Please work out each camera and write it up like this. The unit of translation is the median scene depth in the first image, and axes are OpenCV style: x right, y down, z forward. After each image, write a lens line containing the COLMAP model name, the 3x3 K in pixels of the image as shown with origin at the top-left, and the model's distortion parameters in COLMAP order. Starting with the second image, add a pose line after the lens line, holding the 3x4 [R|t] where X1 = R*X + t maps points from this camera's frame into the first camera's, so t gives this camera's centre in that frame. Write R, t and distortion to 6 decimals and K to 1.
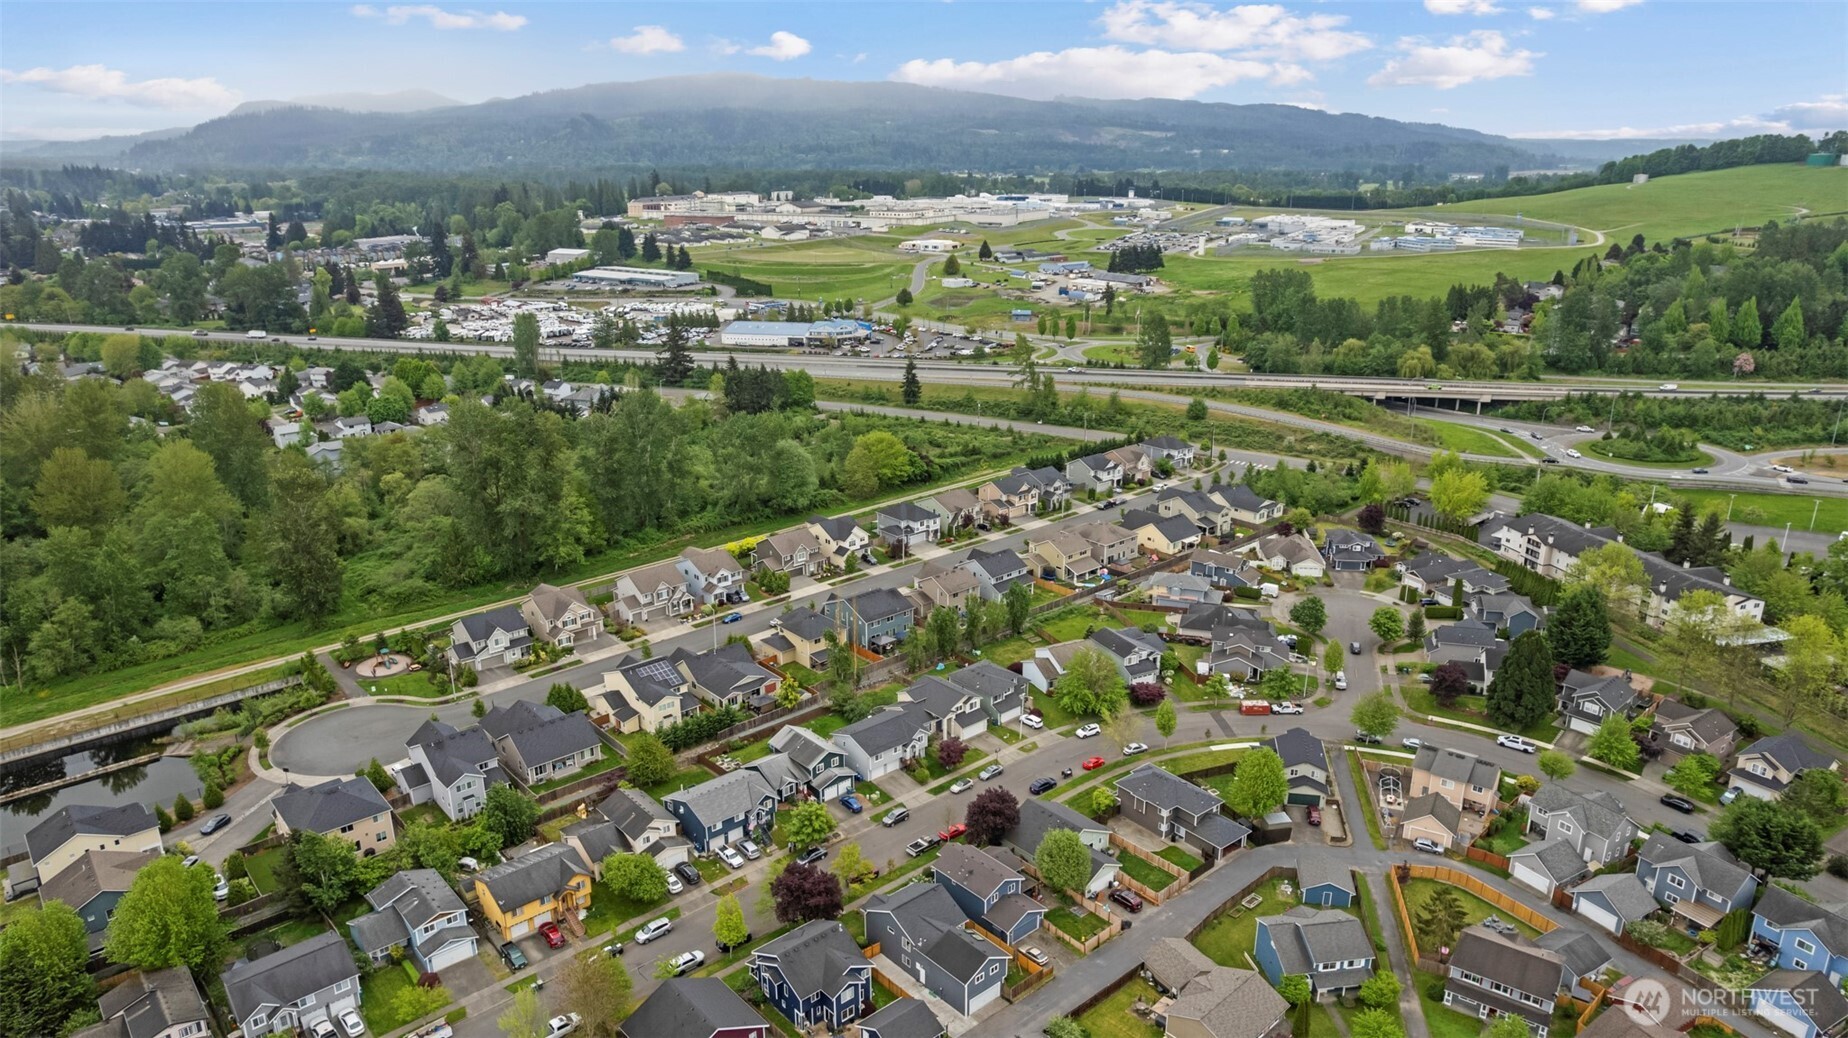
lens RADIAL K [[1205.1, 0, 924.0], [0, 1205.1, 519.0], [0, 0, 1]] dist [-0.062584, 0.033300]
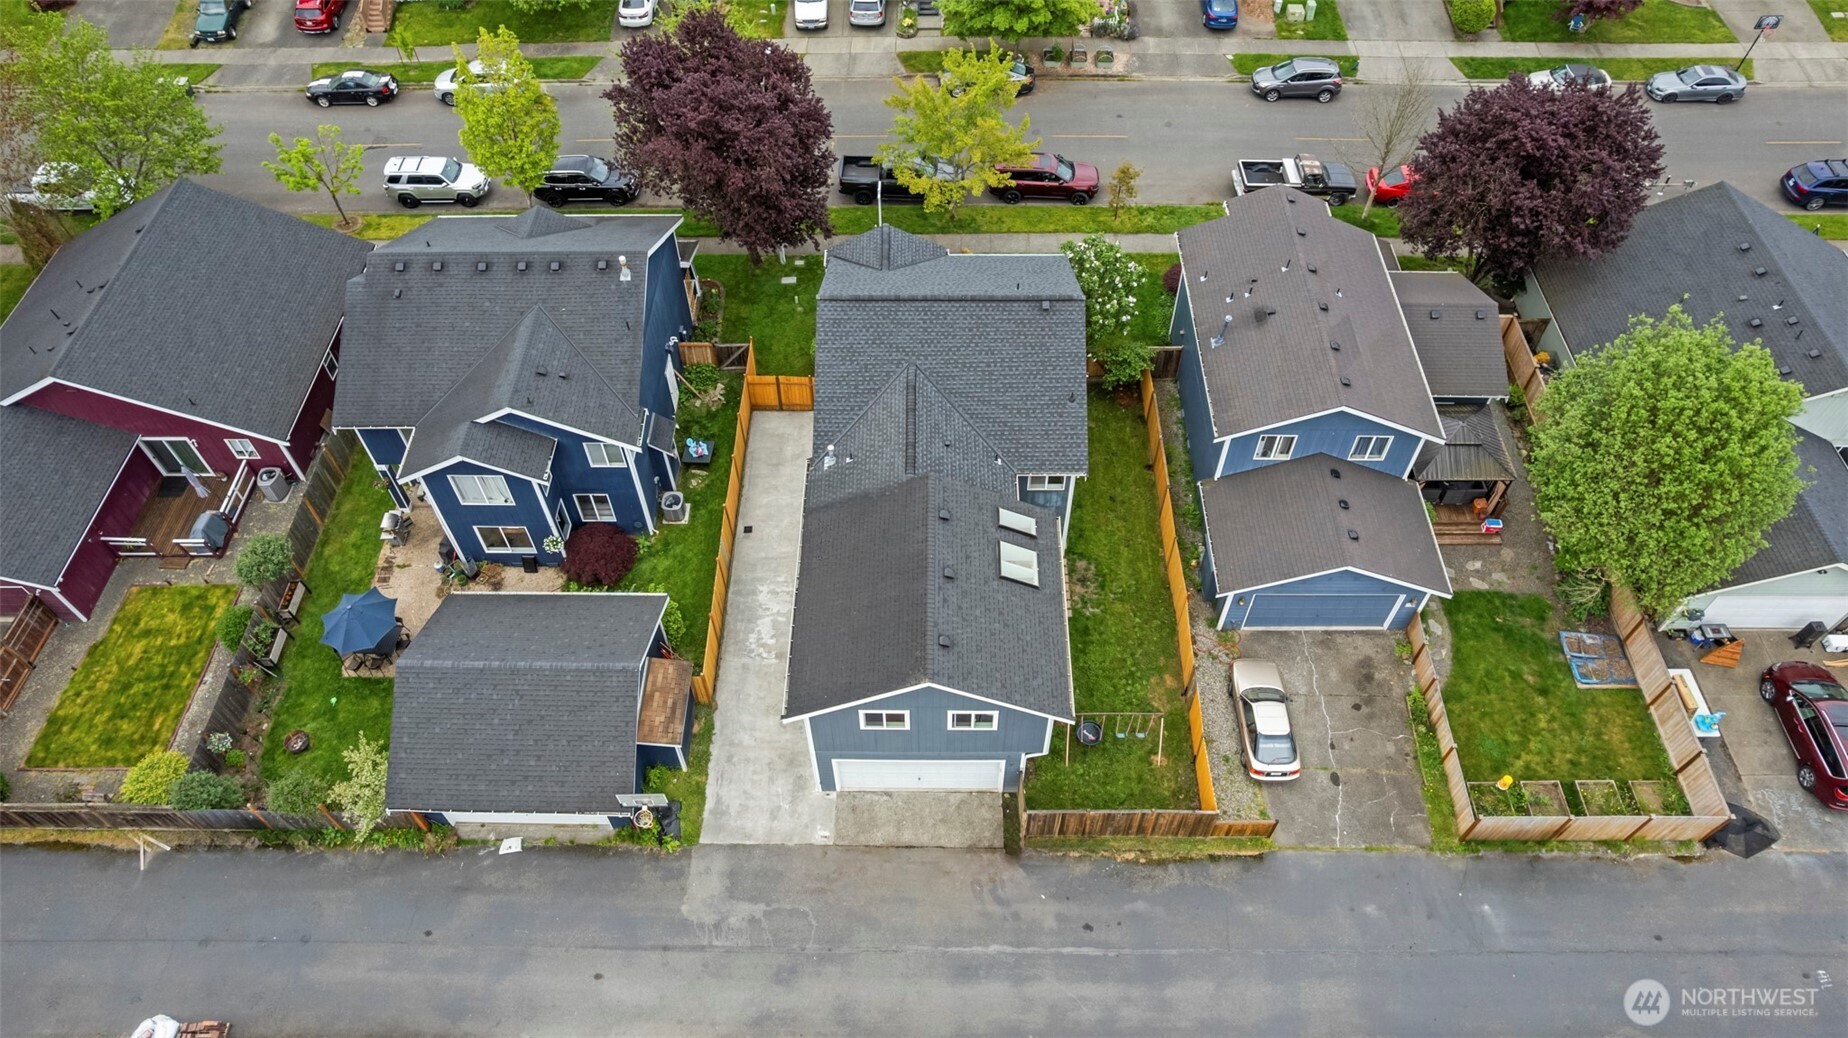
lens RADIAL K [[1205.1, 0, 924.0], [0, 1205.1, 519.0], [0, 0, 1]] dist [-0.062584, 0.033300]
pose [[0.734904, 0.522782, -0.431990, 0.118655], [-0.200498, 0.776005, 0.598011, 0.189606], [0.647855, -0.352868, 0.675106, 0.761796]]
